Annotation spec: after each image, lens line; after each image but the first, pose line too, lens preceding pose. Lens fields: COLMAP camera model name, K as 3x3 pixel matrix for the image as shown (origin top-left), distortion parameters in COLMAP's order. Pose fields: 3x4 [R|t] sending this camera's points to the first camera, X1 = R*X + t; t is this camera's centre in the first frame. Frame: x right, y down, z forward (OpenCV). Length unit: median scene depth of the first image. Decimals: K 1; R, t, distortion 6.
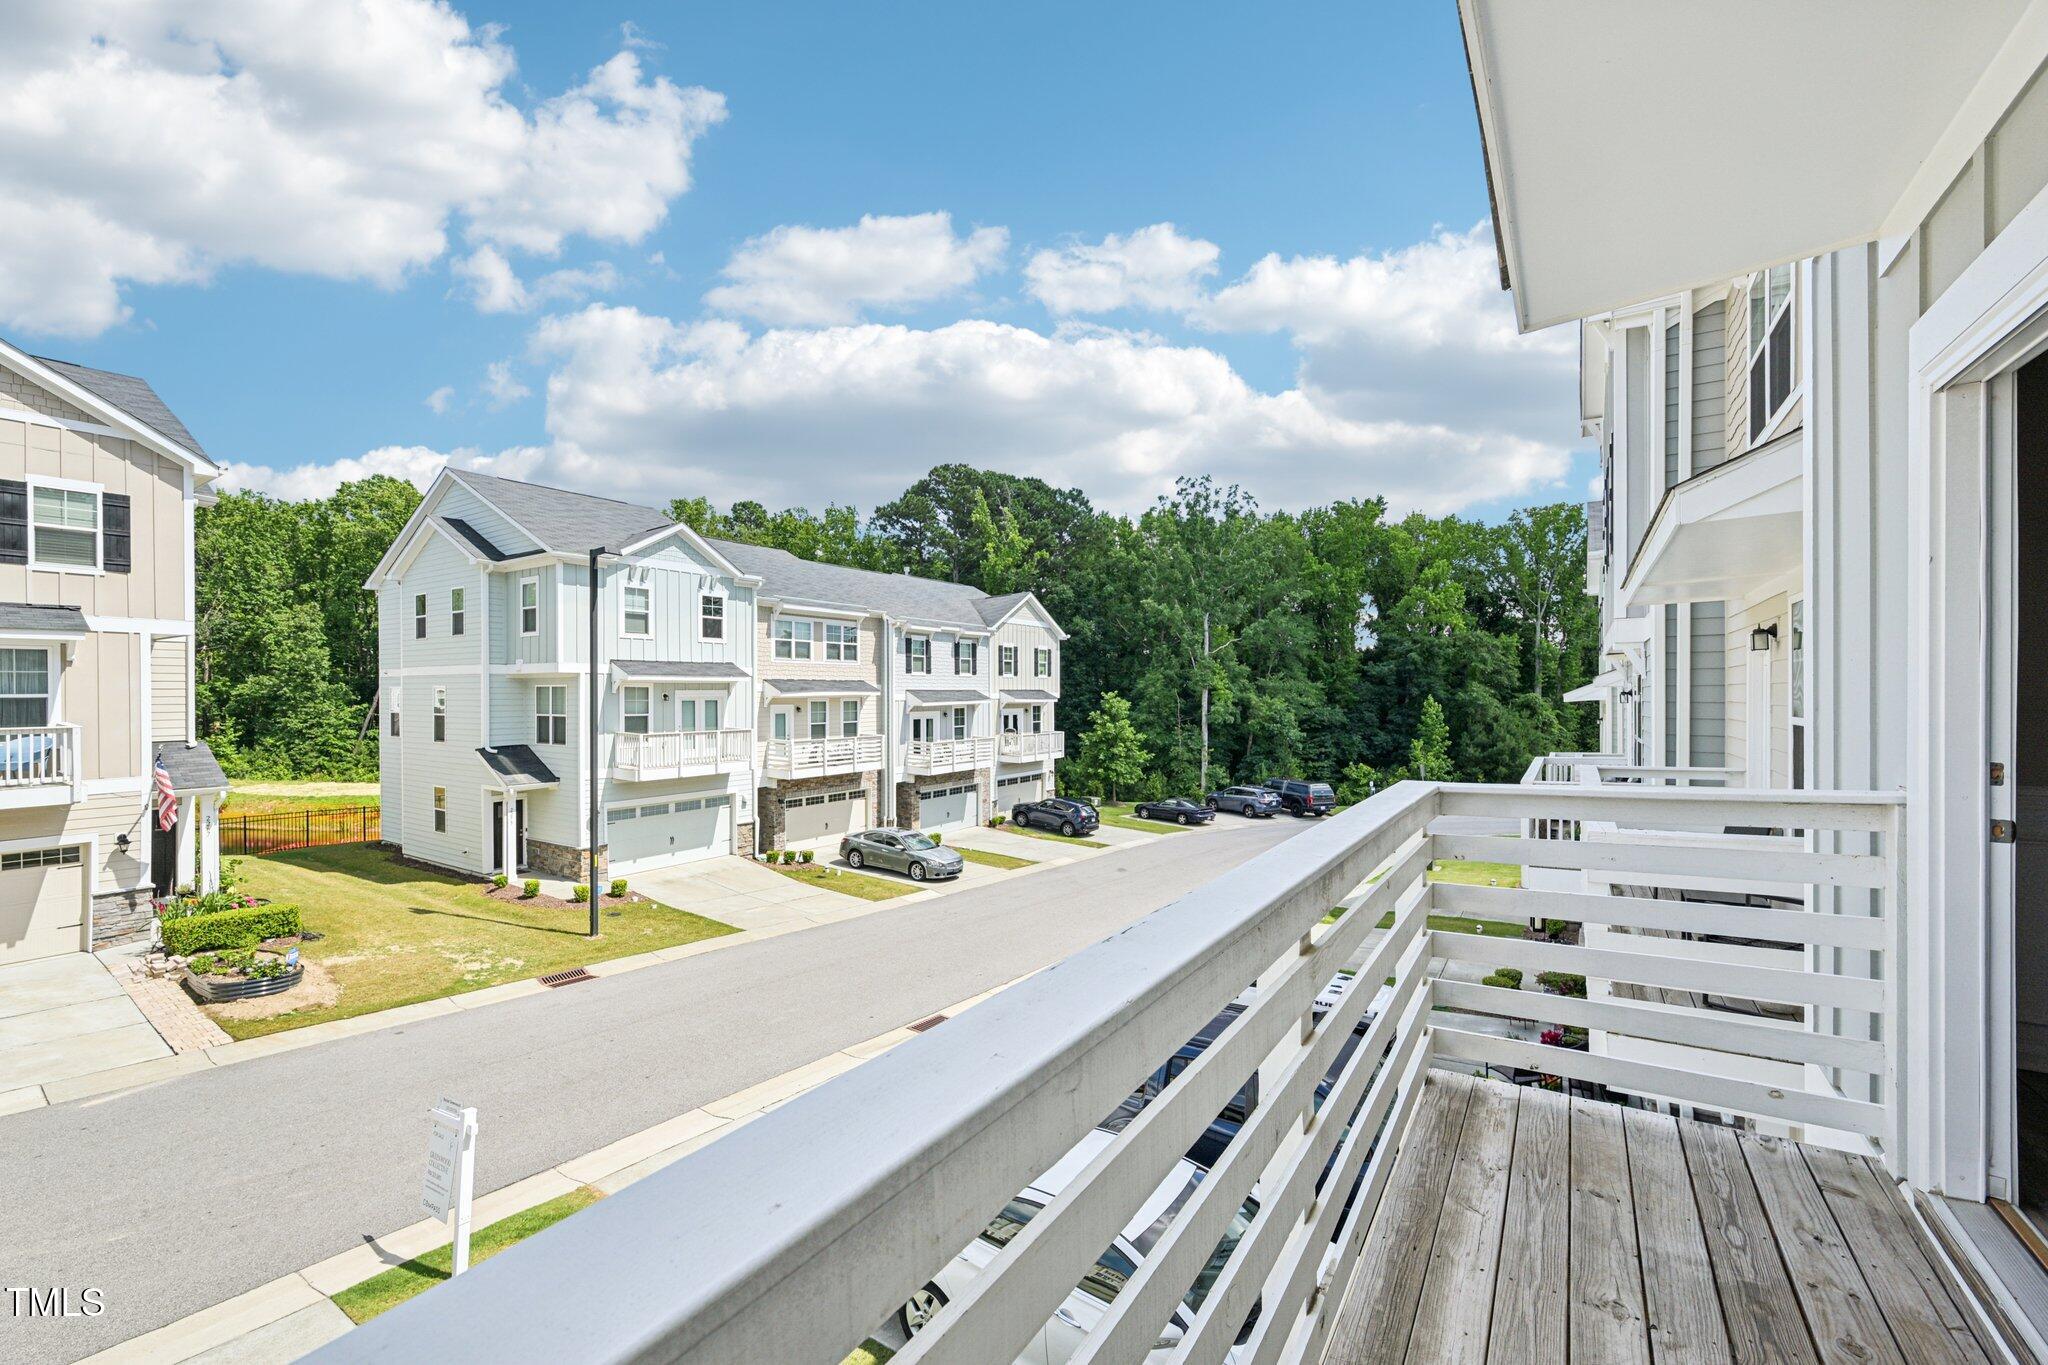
lens RADIAL K [[817.7, 0, 1019.1], [0, 817.7, 702.7], [0, 0, 1]] dist [-0.004002, 0.000986]
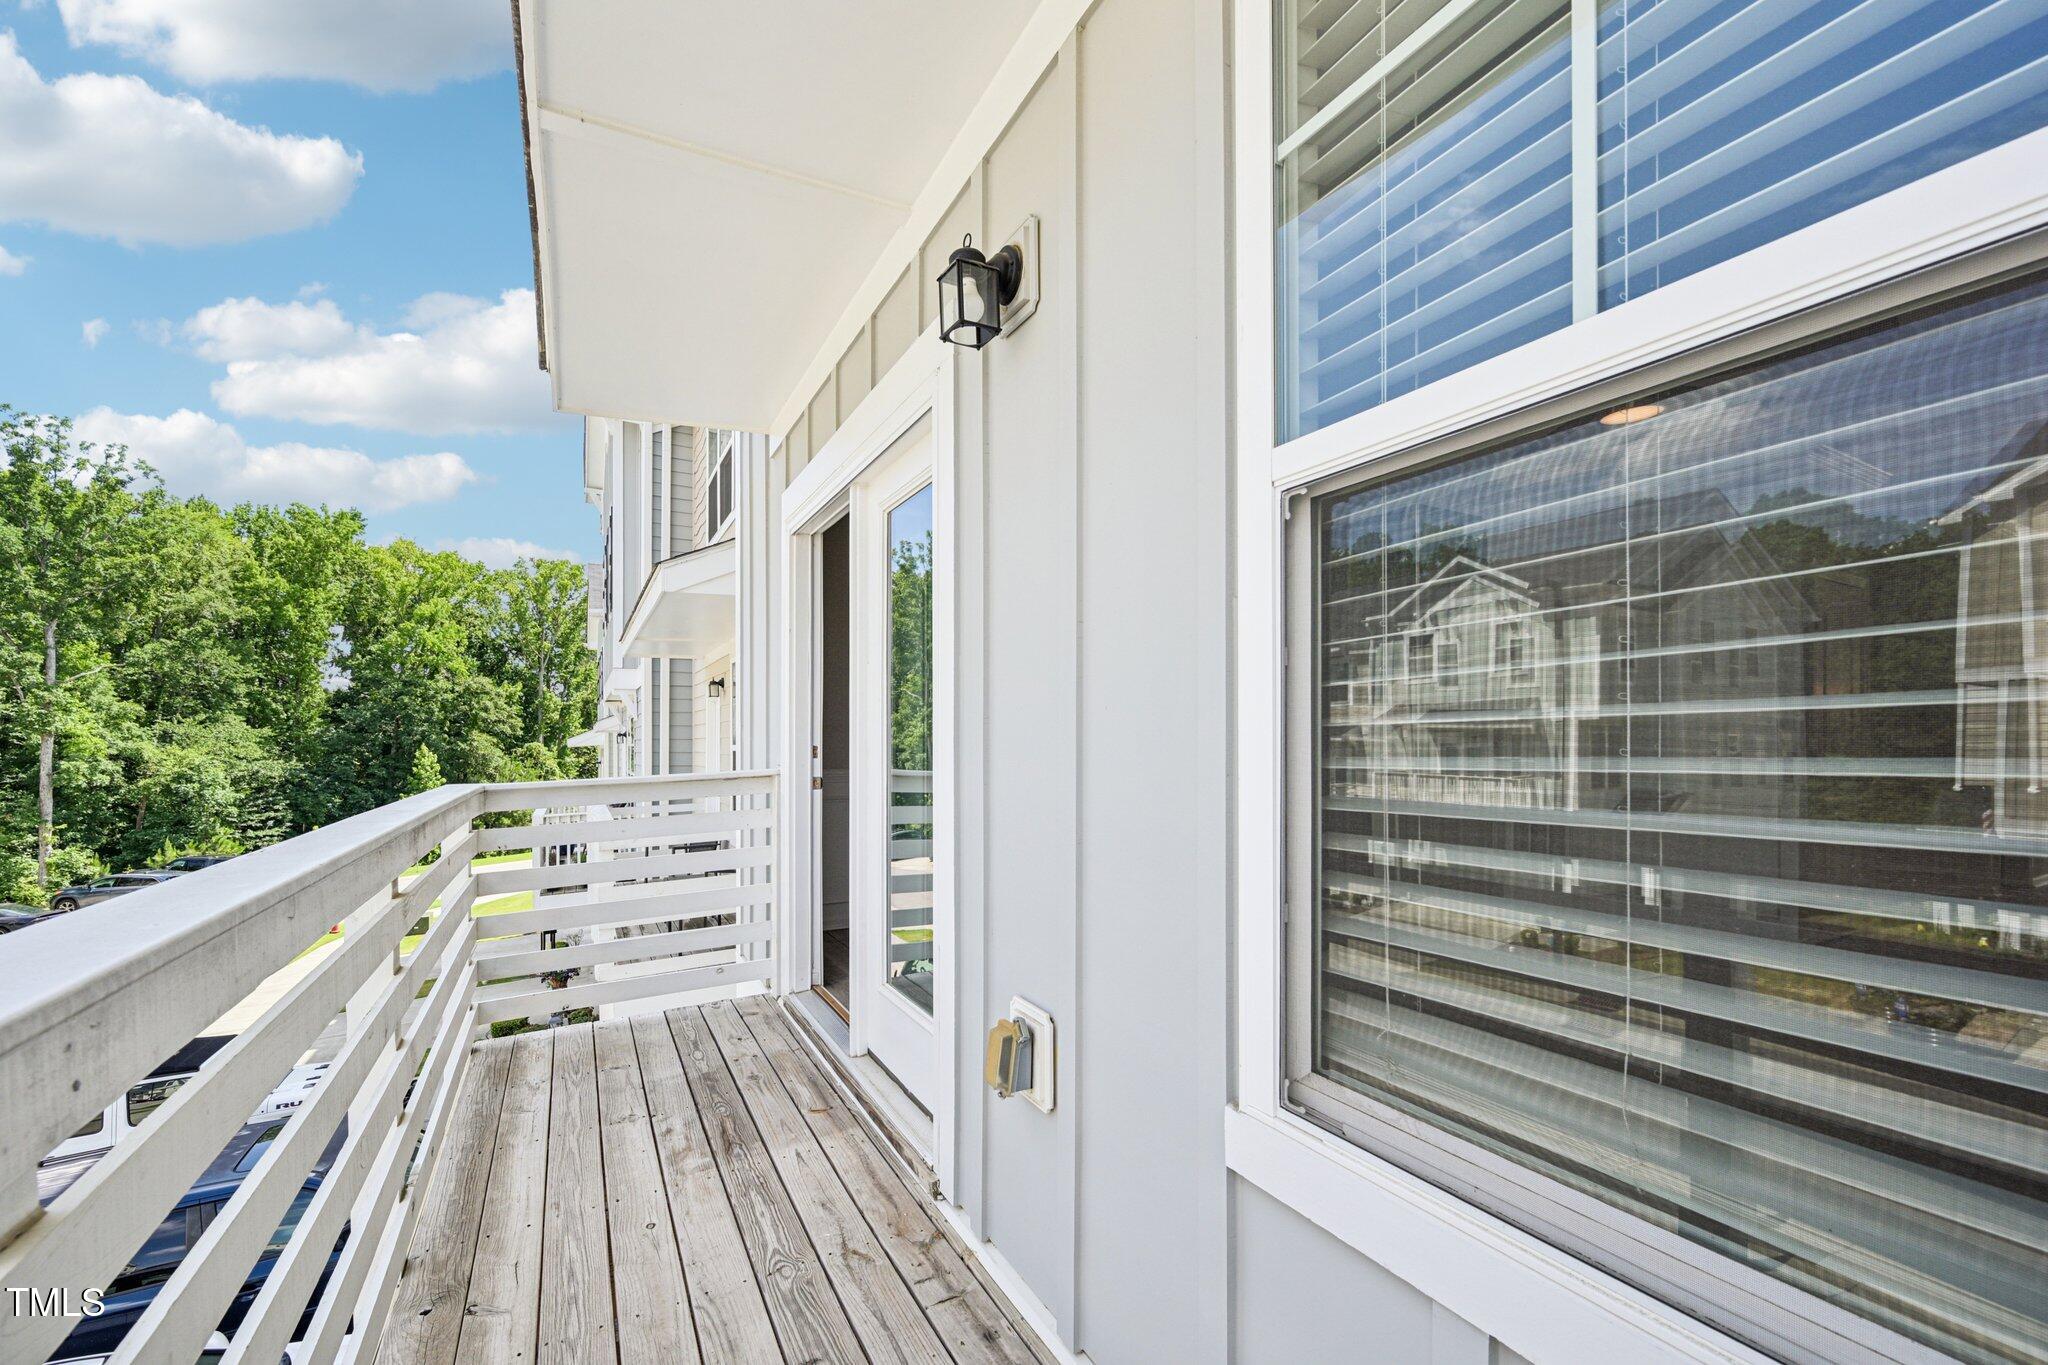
lens RADIAL K [[821.7, 0, 1023.4], [0, 821.7, 714.0], [0, 0, 1]] dist [-0.000664, -0.000214]
pose [[0.456842, 0.025718, 0.889176, -0.137877], [0.013793, 0.999257, -0.035988, 0.048776], [-0.889441, 0.028705, 0.456148, -0.158969]]
